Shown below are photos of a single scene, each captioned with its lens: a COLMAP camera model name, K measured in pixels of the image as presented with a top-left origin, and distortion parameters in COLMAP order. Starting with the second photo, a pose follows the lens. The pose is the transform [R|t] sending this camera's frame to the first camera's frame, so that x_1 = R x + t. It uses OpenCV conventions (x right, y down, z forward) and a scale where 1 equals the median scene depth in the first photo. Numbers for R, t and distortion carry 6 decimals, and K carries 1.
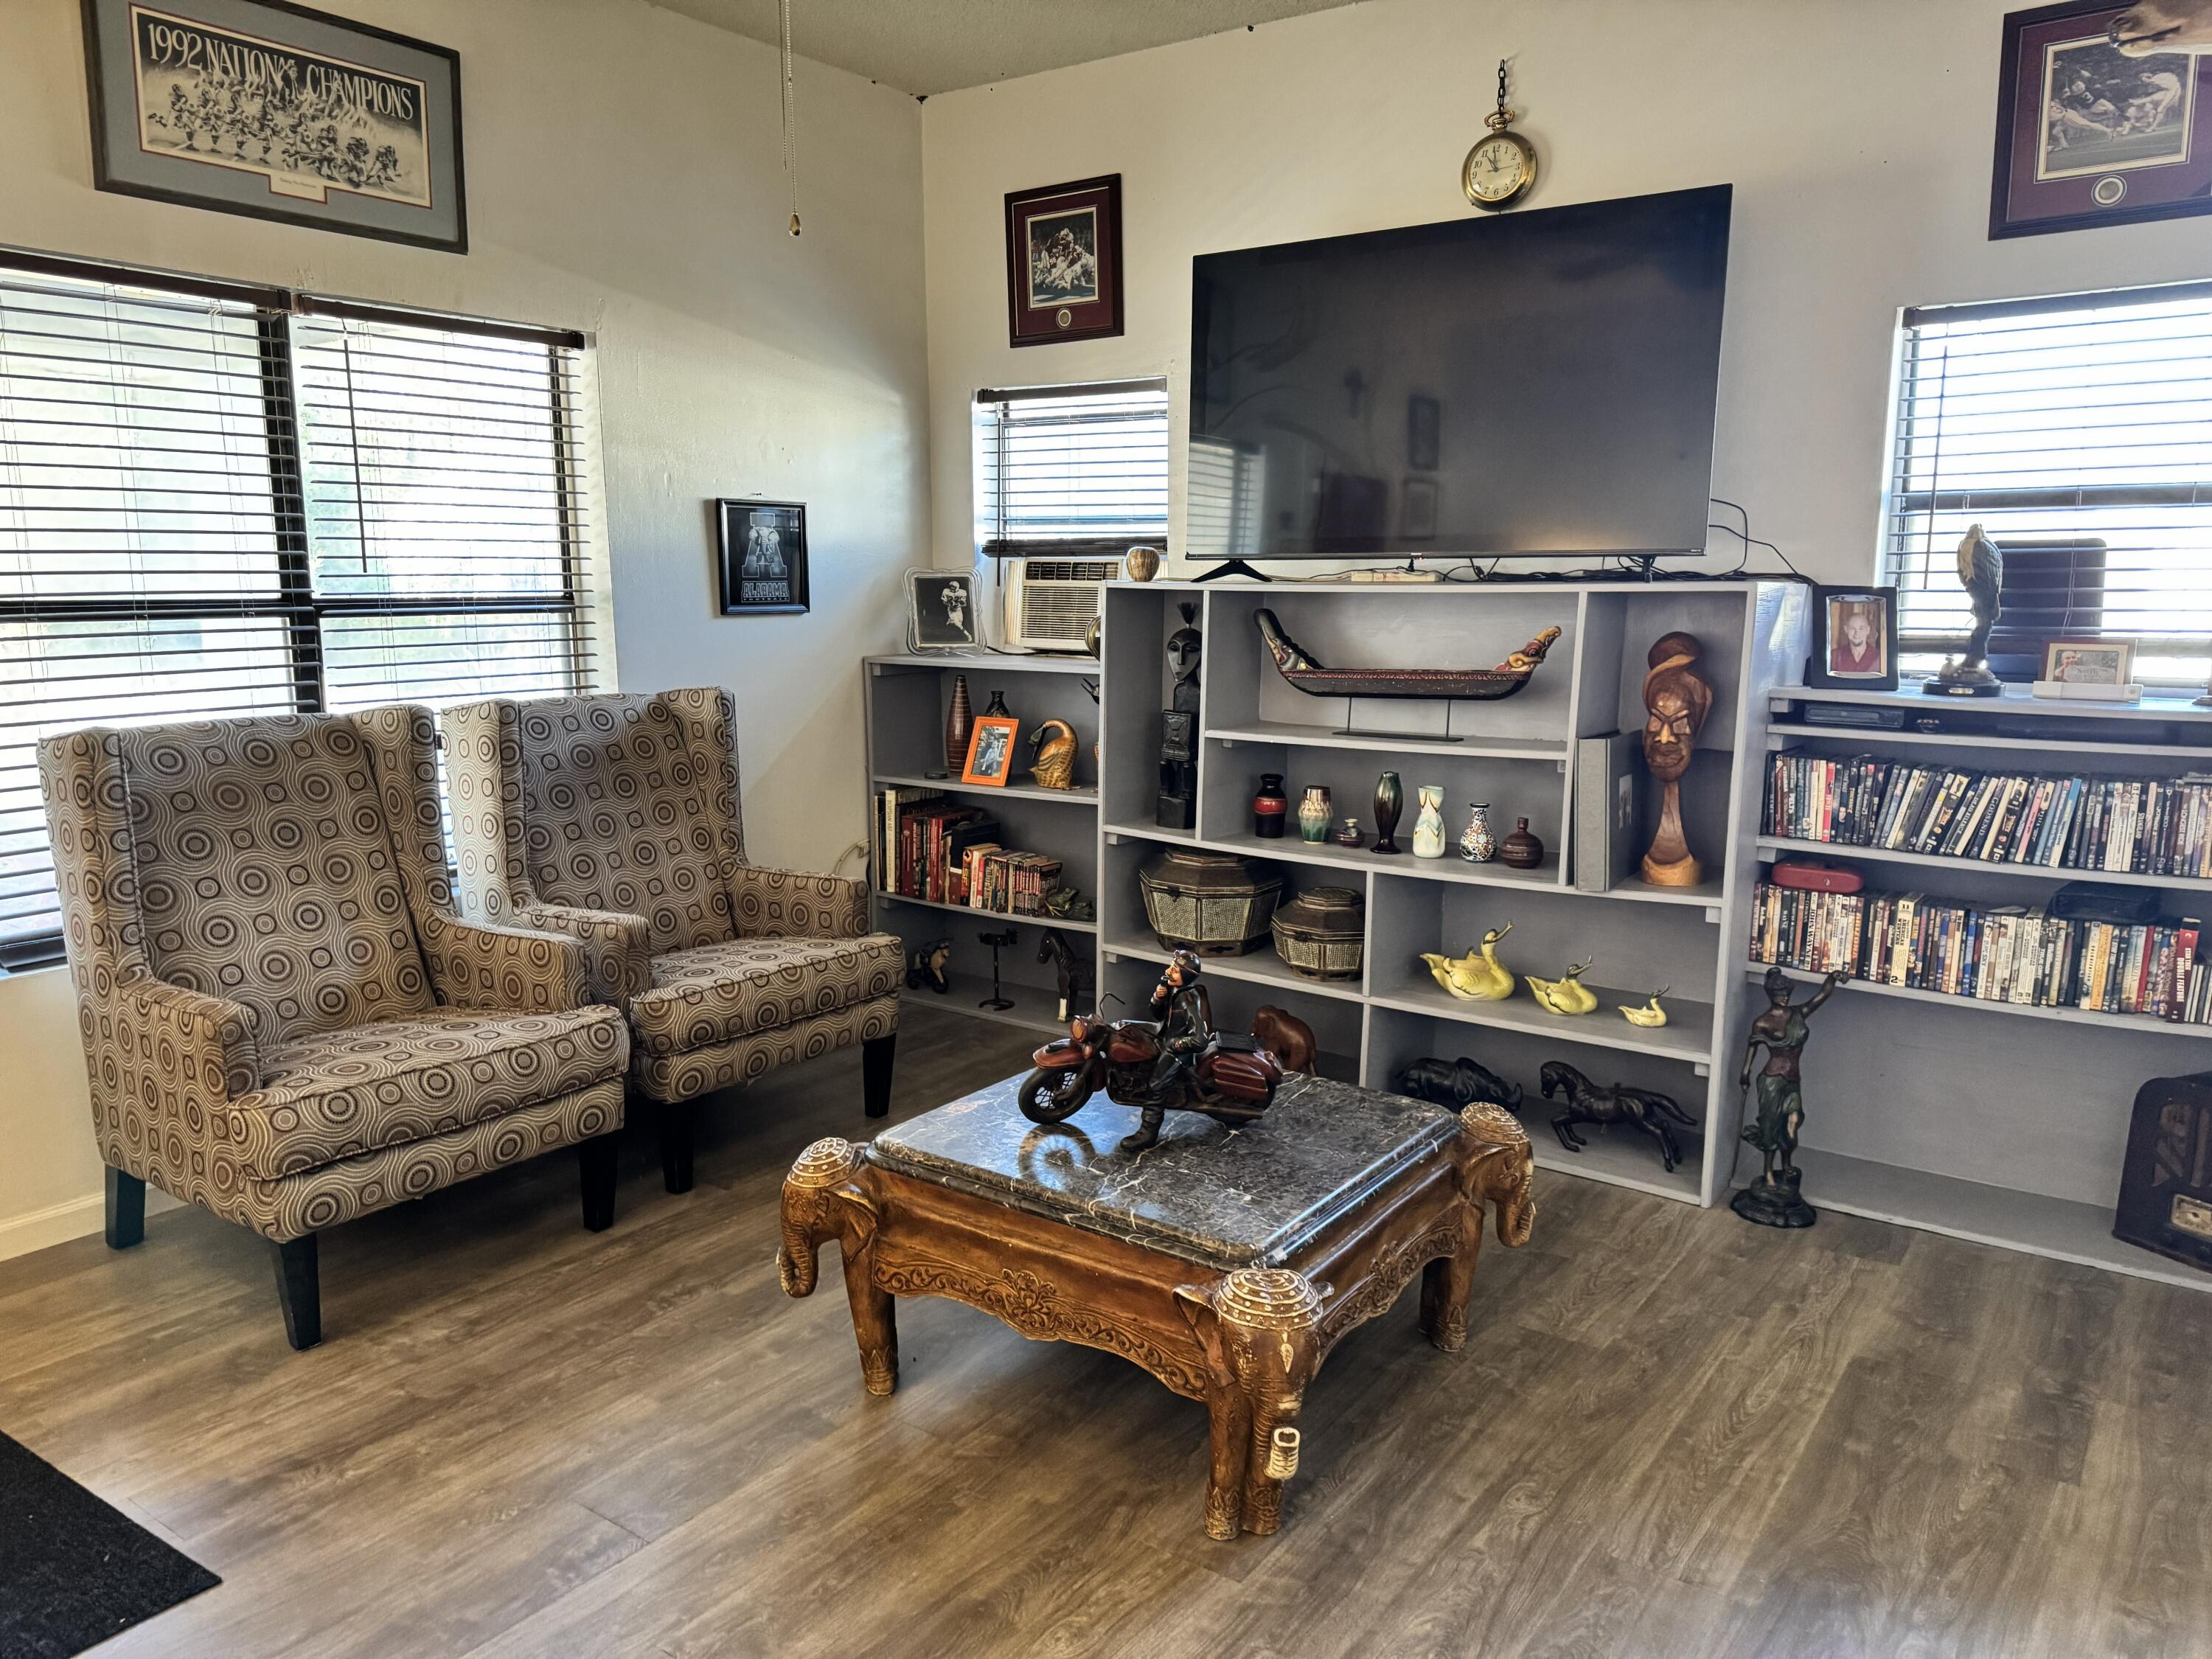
lens RADIAL K [[1513.8, 0, 1109.6], [0, 1513.8, 881.3], [0, 0, 1]] dist [-0.027025, -0.000866]
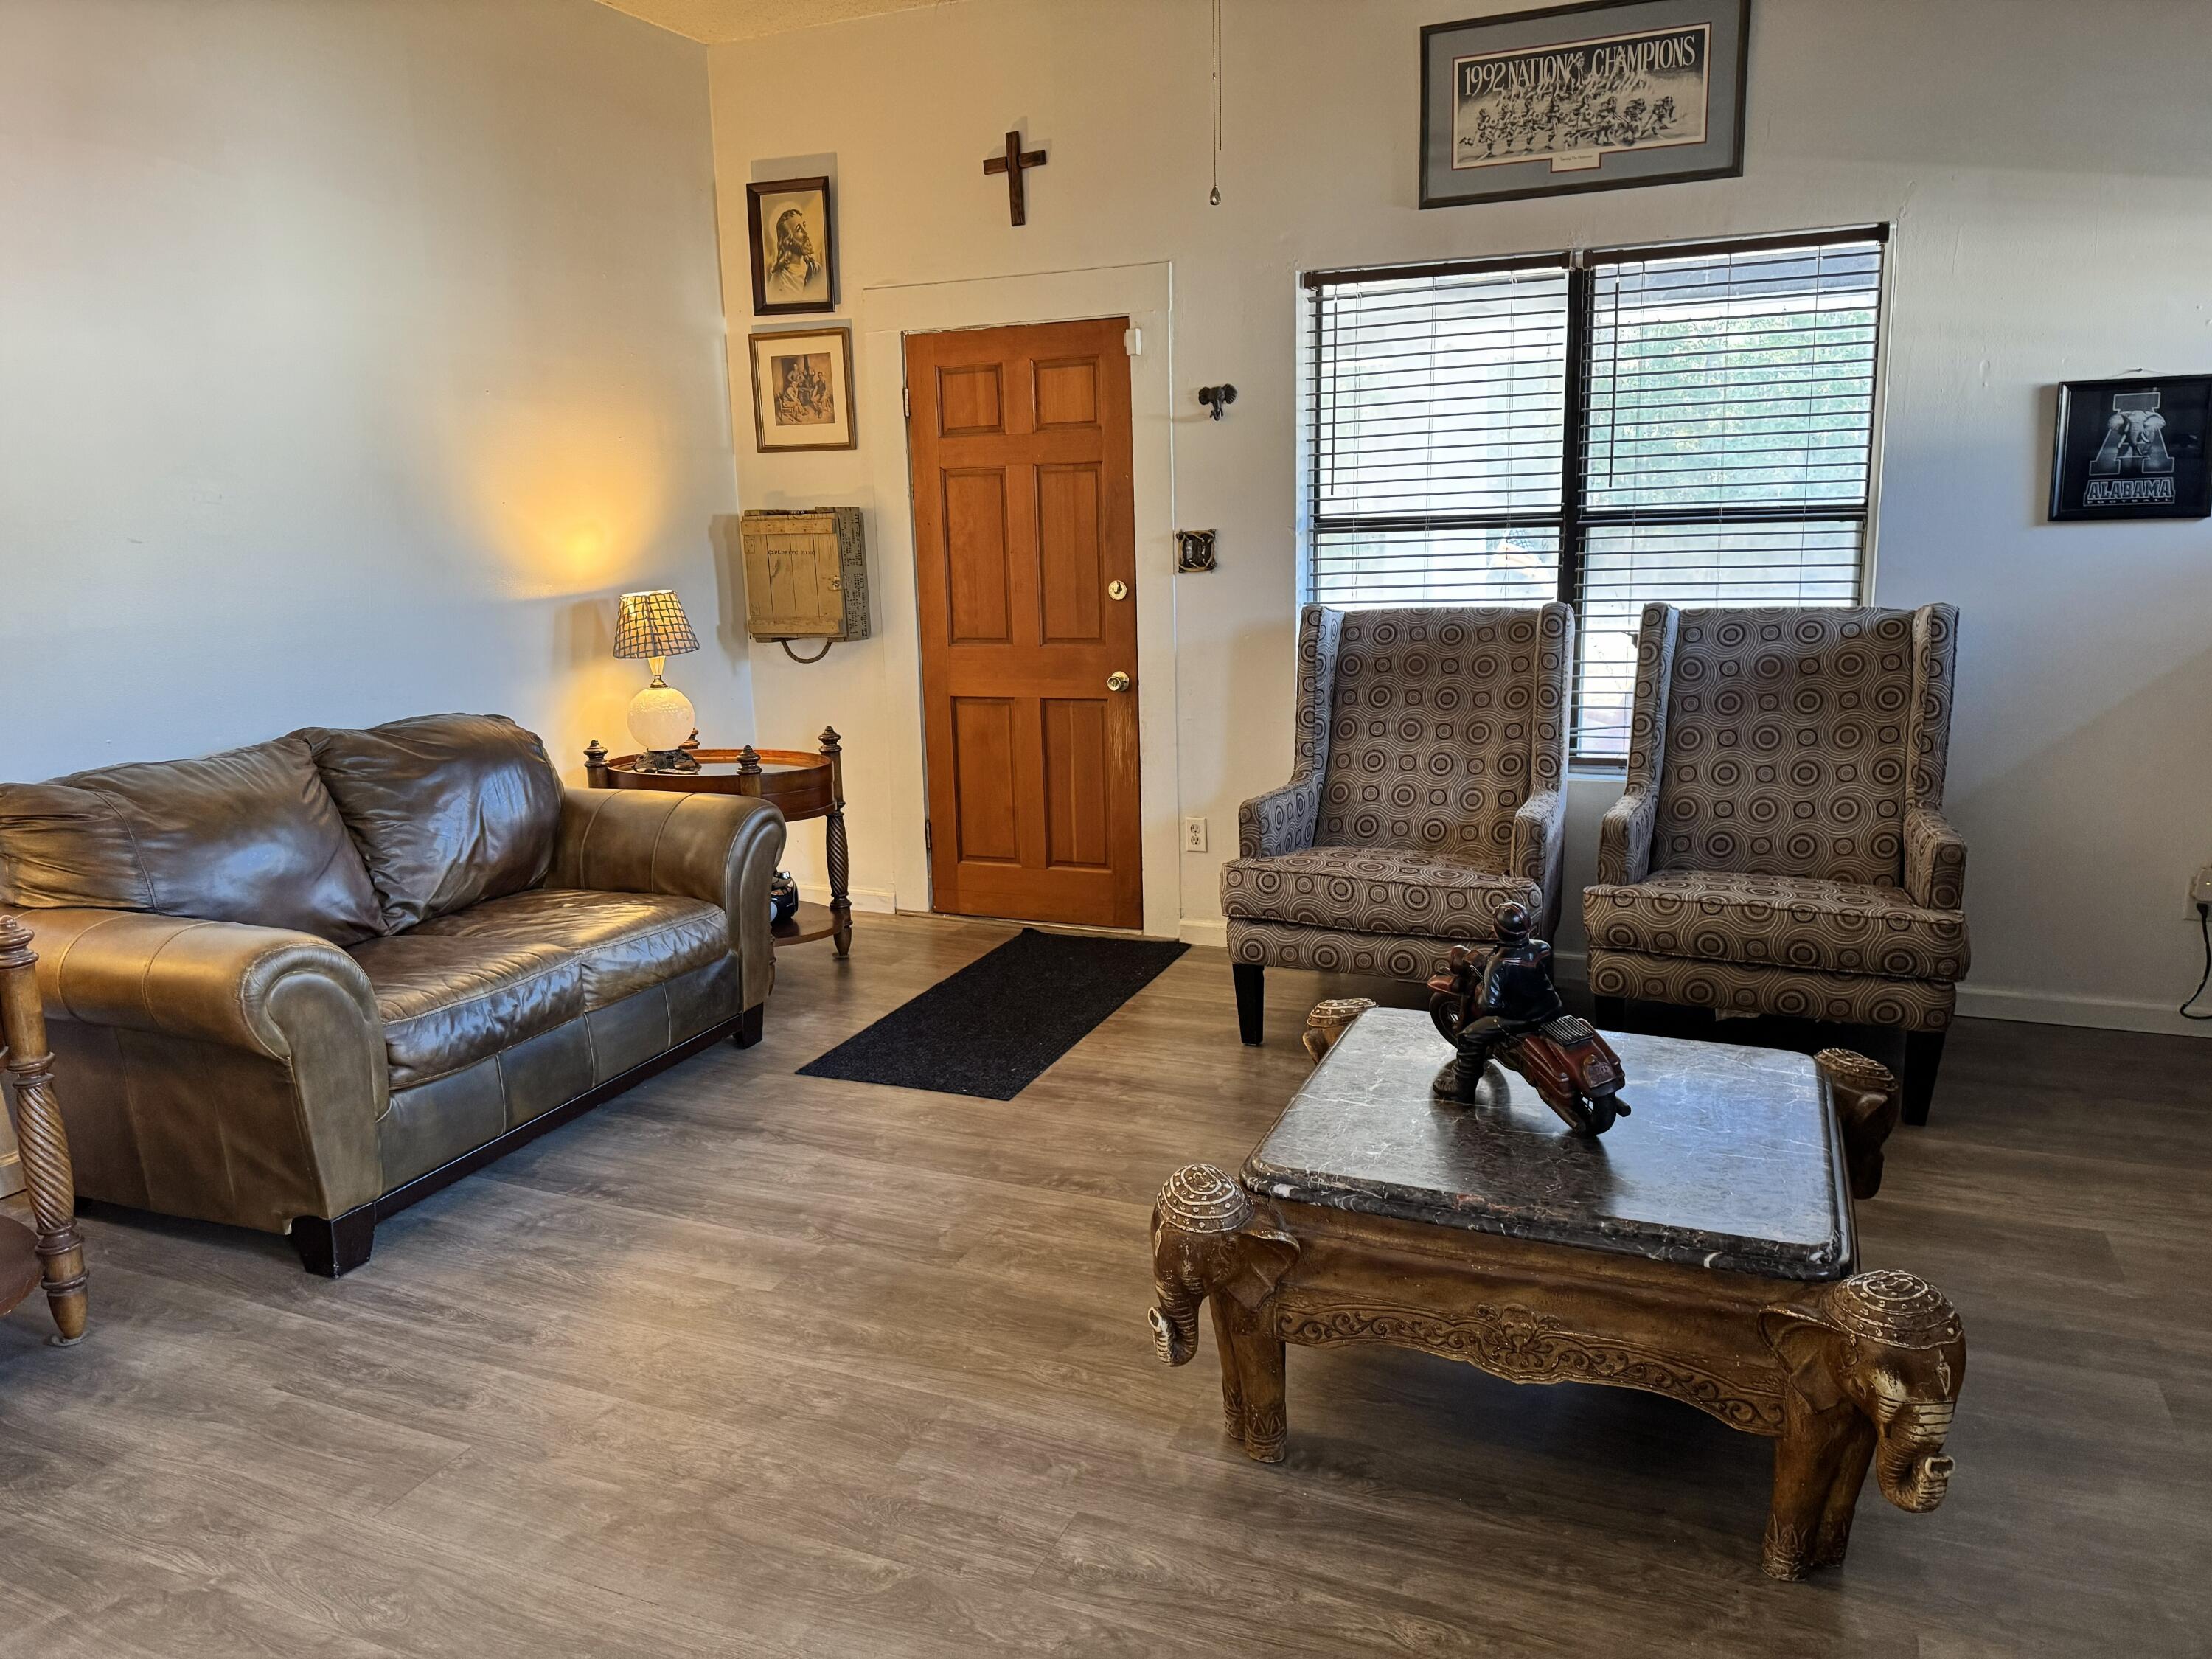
lens RADIAL K [[1562.1, 0, 1109.3], [0, 1562.1, 803.0], [0, 0, 1]] dist [0.090849, -0.115893]
pose [[0.233971, 0.167846, -0.957646, 0.627003], [-0.163907, 0.977697, 0.131315, -0.067553], [0.958328, 0.126241, 0.256264, 0.365779]]
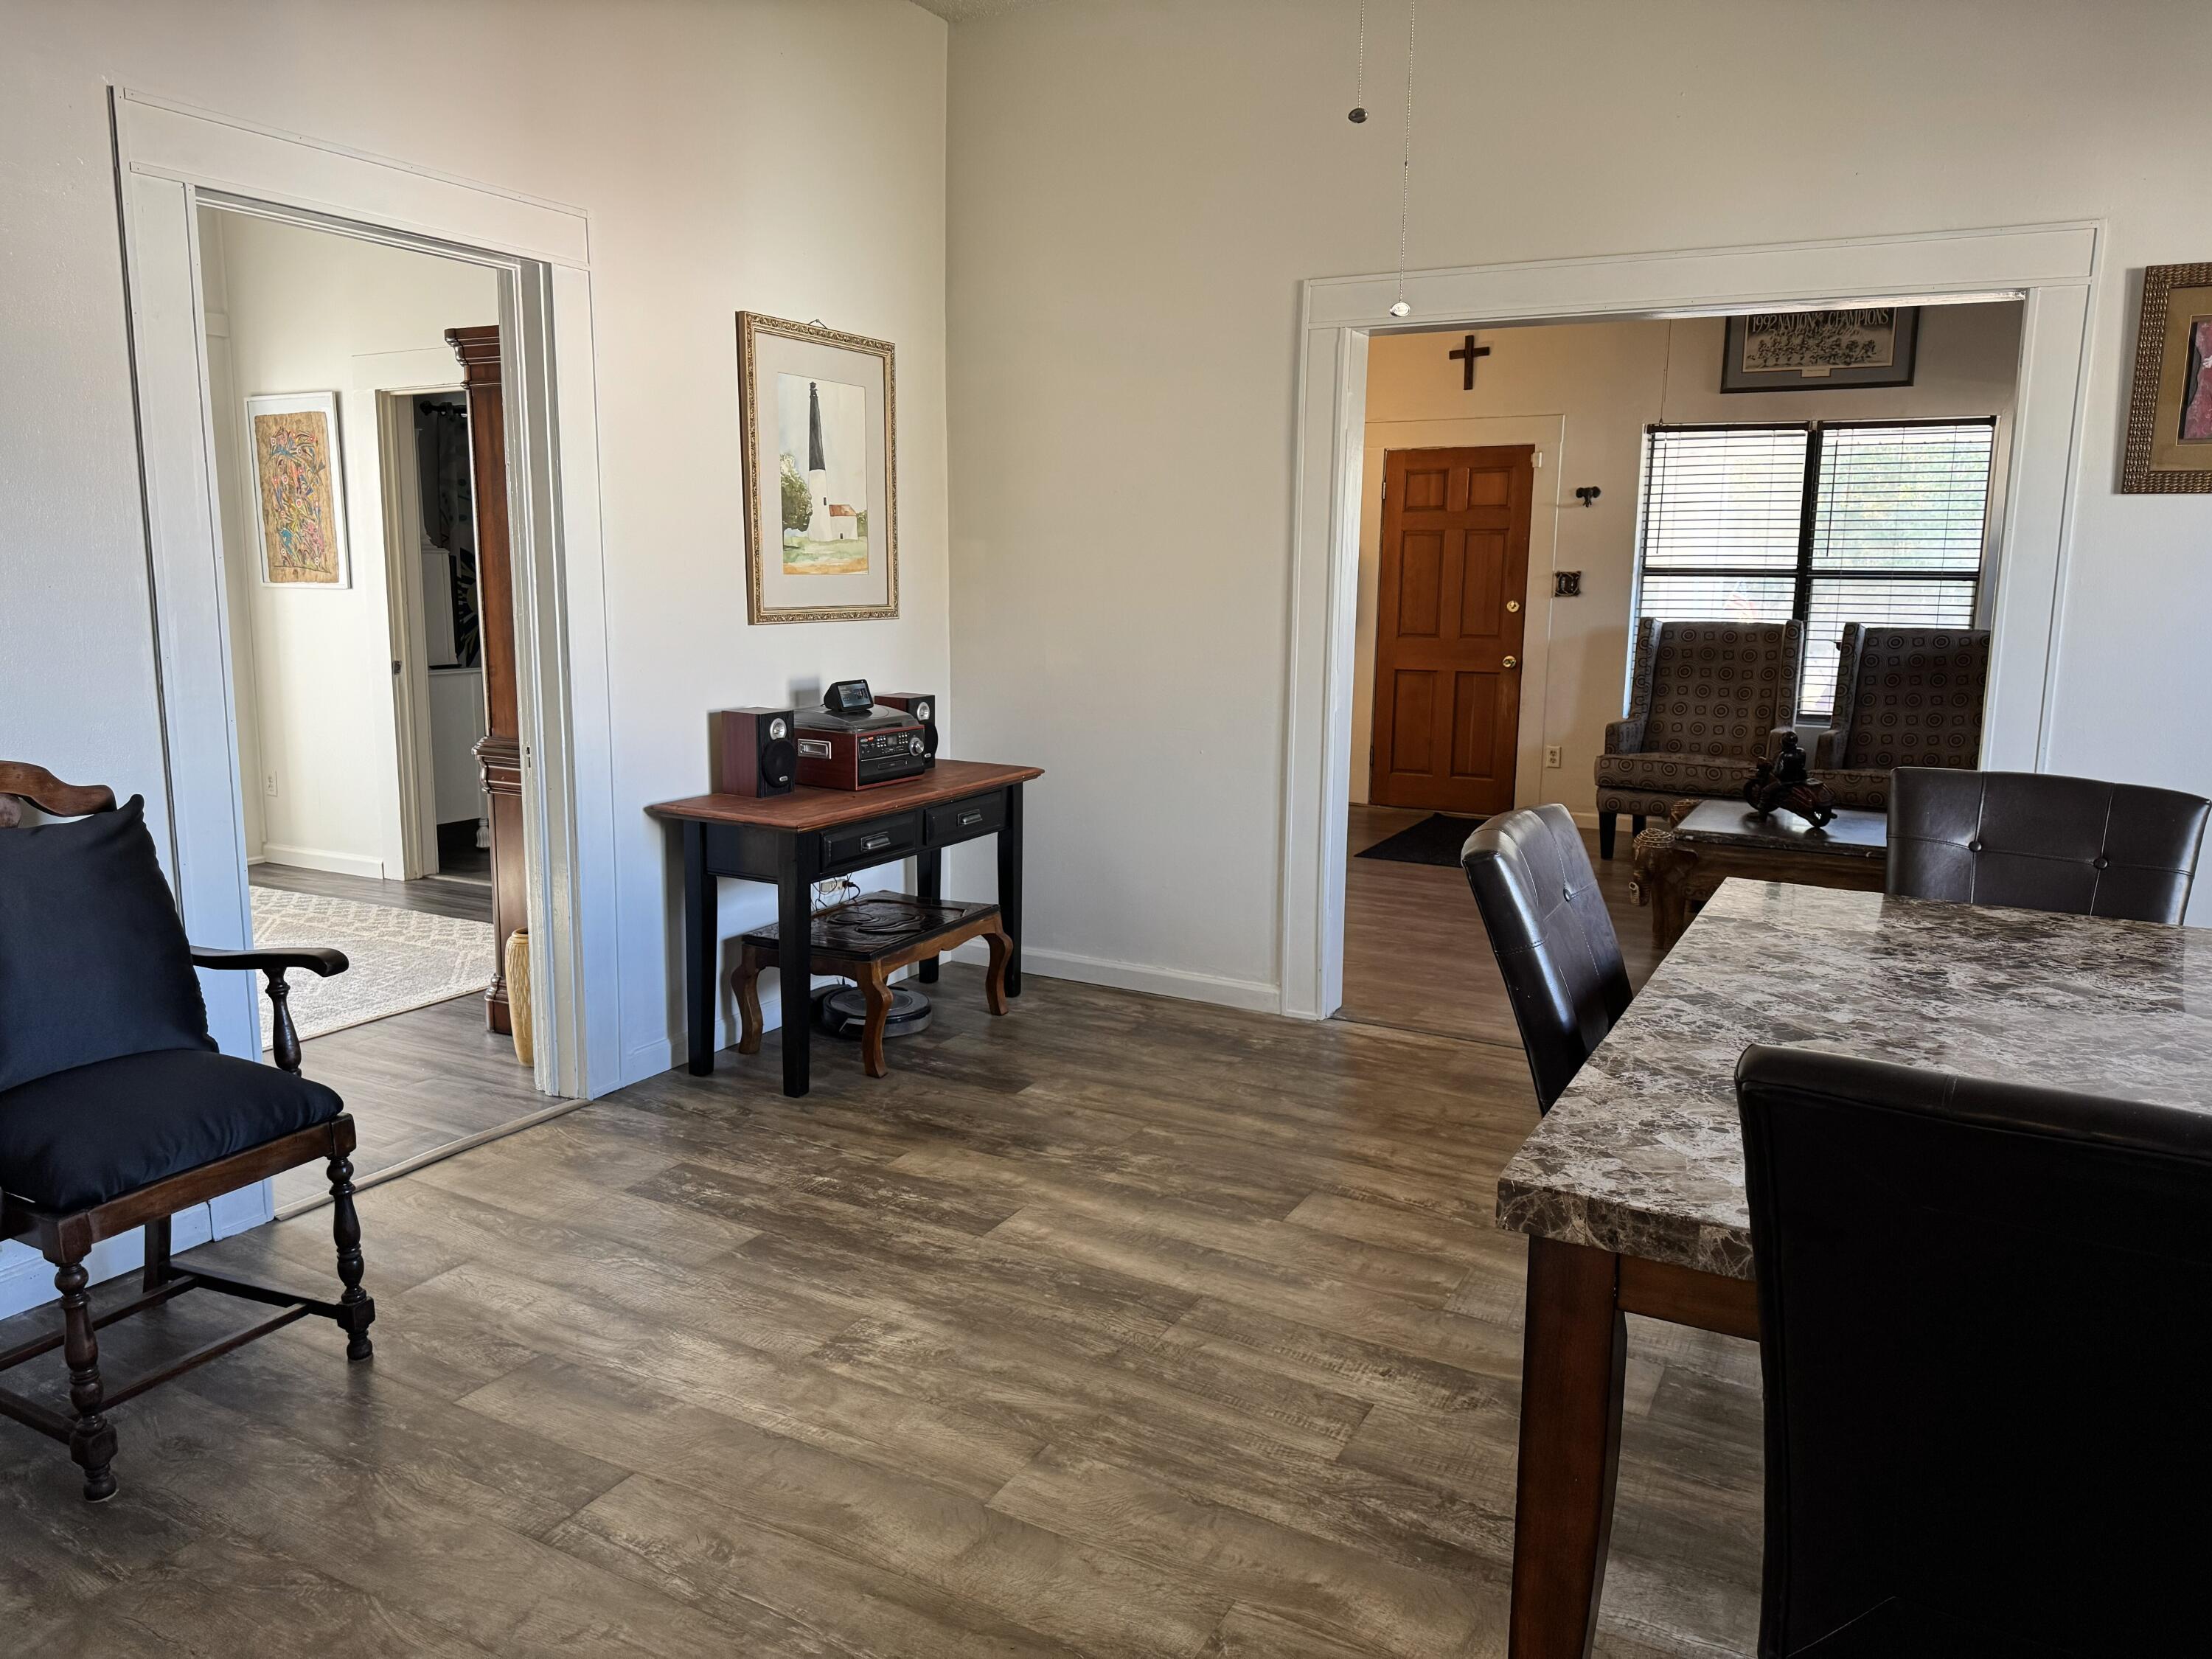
lens RADIAL K [[1540.5, 0, 1109.1], [0, 1540.5, 827.0], [0, 0, 1]] dist [0.012913, -0.025884]
pose [[0.127736, 0.169090, -0.977288, 1.472817], [-0.200876, 0.969349, 0.141461, 0.044544], [0.971253, 0.178244, 0.157787, -0.181790]]
